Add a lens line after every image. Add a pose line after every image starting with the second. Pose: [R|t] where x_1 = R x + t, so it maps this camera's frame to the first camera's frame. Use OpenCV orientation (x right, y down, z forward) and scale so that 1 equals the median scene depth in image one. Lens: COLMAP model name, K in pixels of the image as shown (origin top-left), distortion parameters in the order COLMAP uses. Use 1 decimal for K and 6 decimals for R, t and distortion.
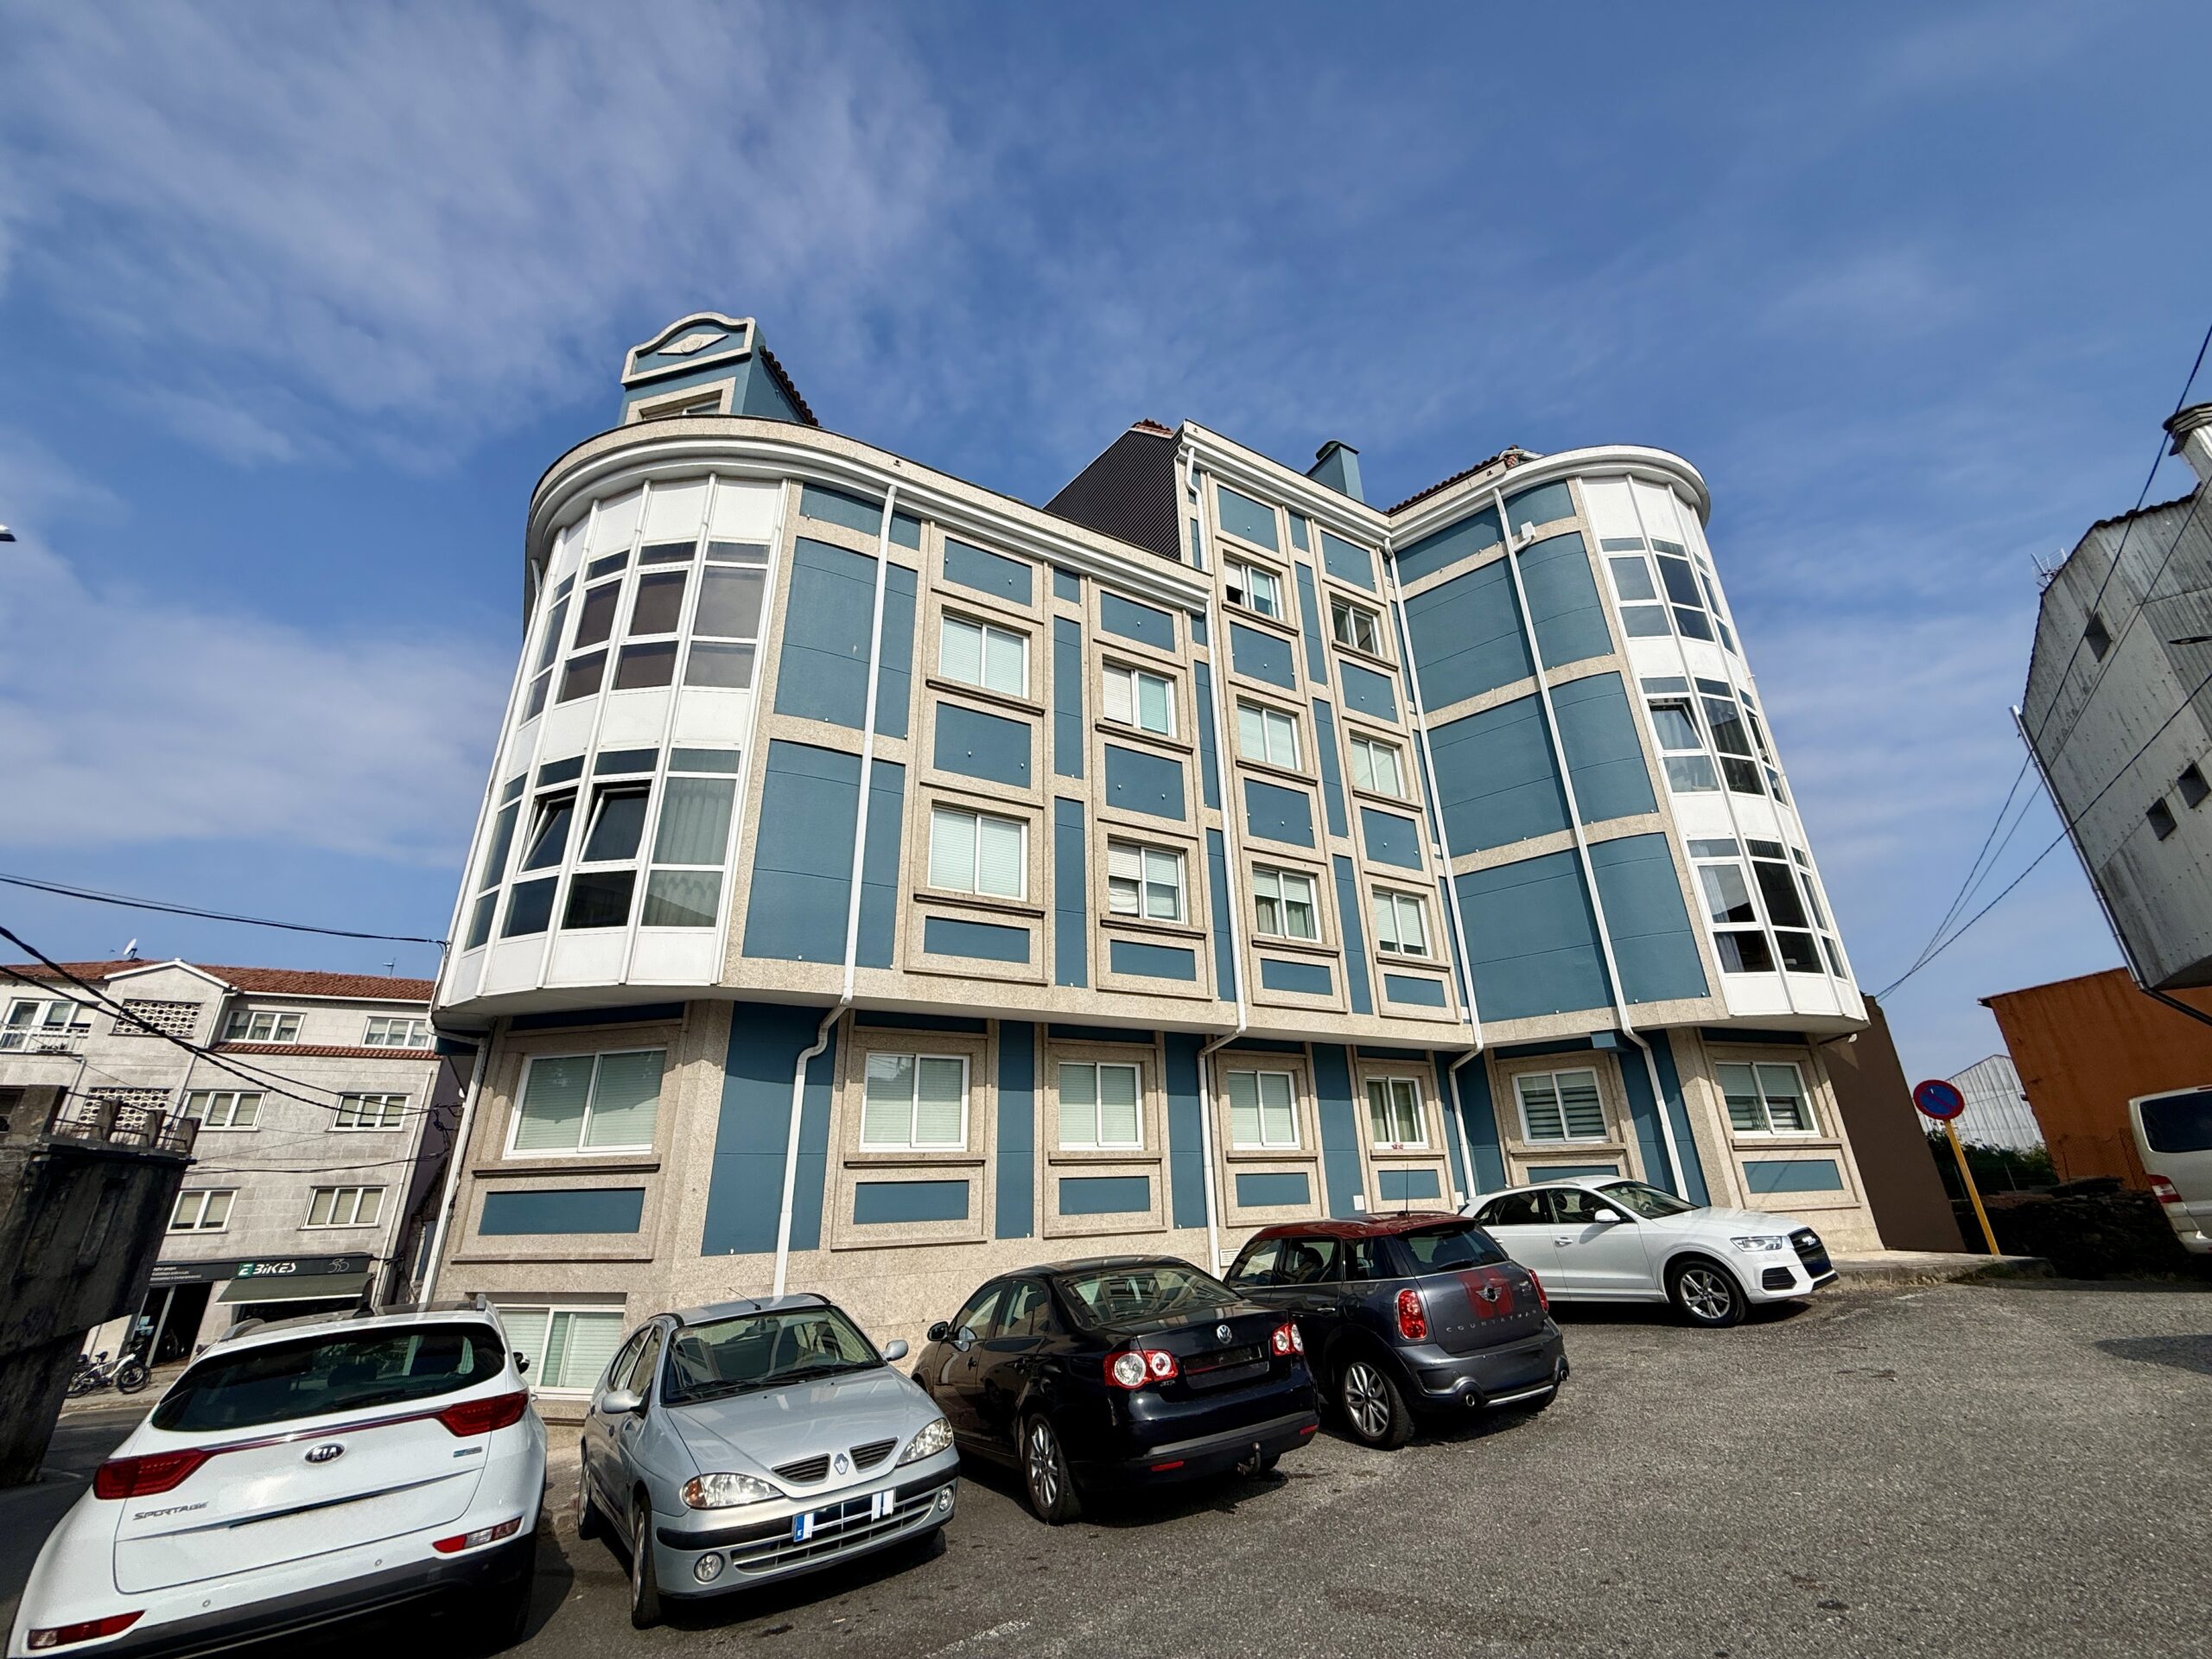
lens RADIAL K [[883.0, 0, 1100.9], [0, 883.0, 830.6], [0, 0, 1]] dist [0.000447, -0.000407]
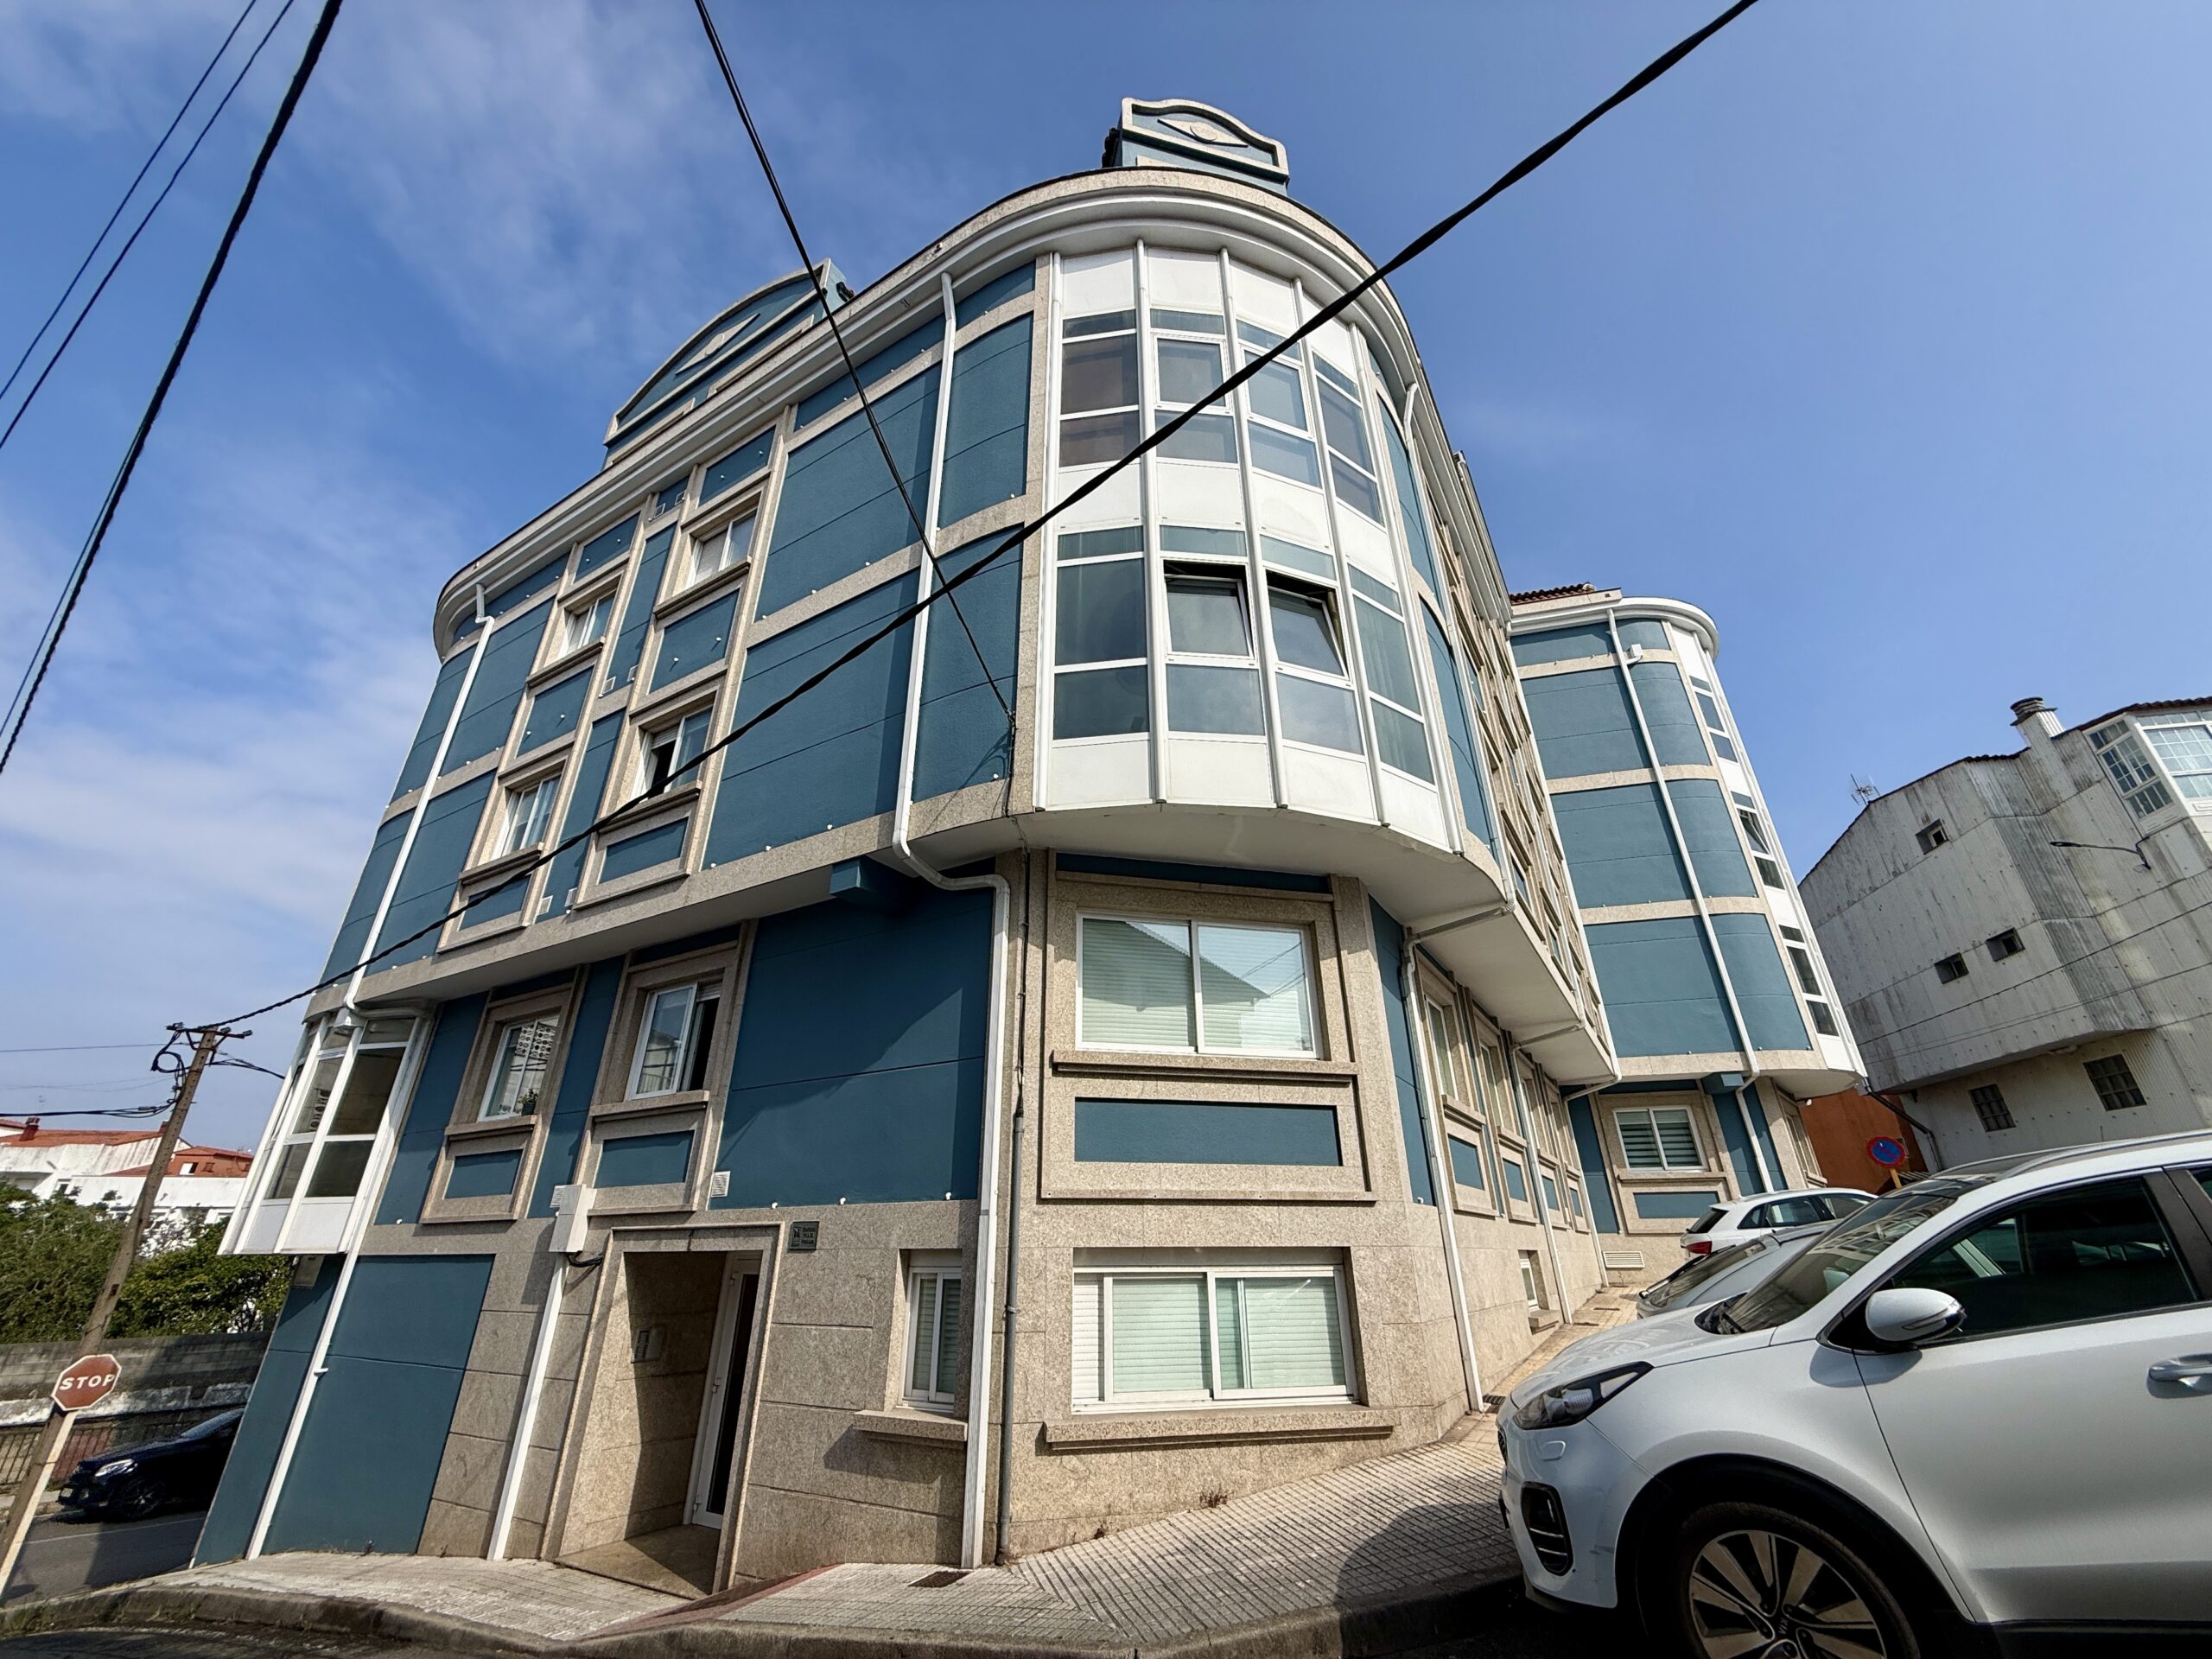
lens RADIAL K [[892.5, 0, 1106.0], [0, 892.5, 829.5], [0, 0, 1]] dist [0.001077, -0.000007]
pose [[0.884652, 0.219160, 0.411534, -0.681971], [-0.185631, 0.975226, -0.120311, 0.199523], [-0.427706, 0.030040, 0.903419, 0.263960]]
